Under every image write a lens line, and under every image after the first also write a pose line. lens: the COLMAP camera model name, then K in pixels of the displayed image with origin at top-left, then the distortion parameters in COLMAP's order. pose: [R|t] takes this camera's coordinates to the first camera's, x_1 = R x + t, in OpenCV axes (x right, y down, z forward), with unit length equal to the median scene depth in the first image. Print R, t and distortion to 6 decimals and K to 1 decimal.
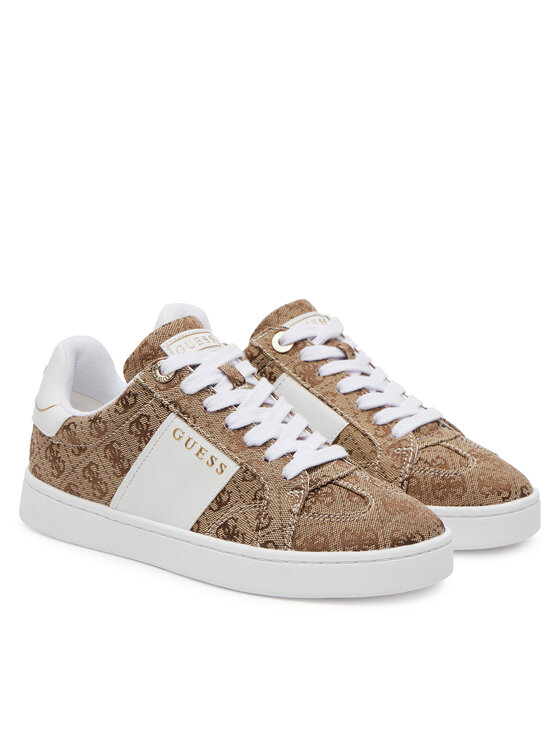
lens RADIAL K [[2194.1, 0, 279.3], [0, 2194.1, 373.8], [0, 0, 1]] dist [0.779893, 0.000000]
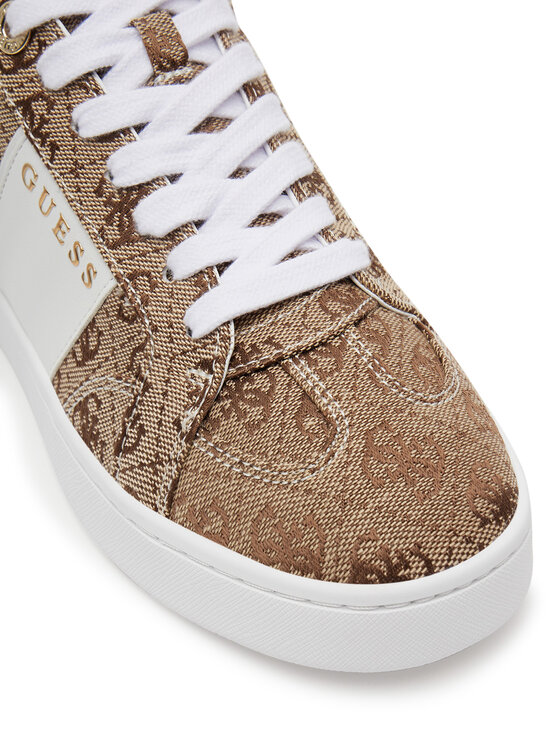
lens RADIAL K [[2073.0, 0, 280.3], [0, 2073.0, 373.3], [0, 0, 1]] dist [0.295235, 0.000000]
pose [[0.955723, 0.093516, -0.279014, 0.132386], [0.000294, 0.947856, 0.318698, -0.074058], [0.294269, -0.304669, 0.905860, 0.621567]]
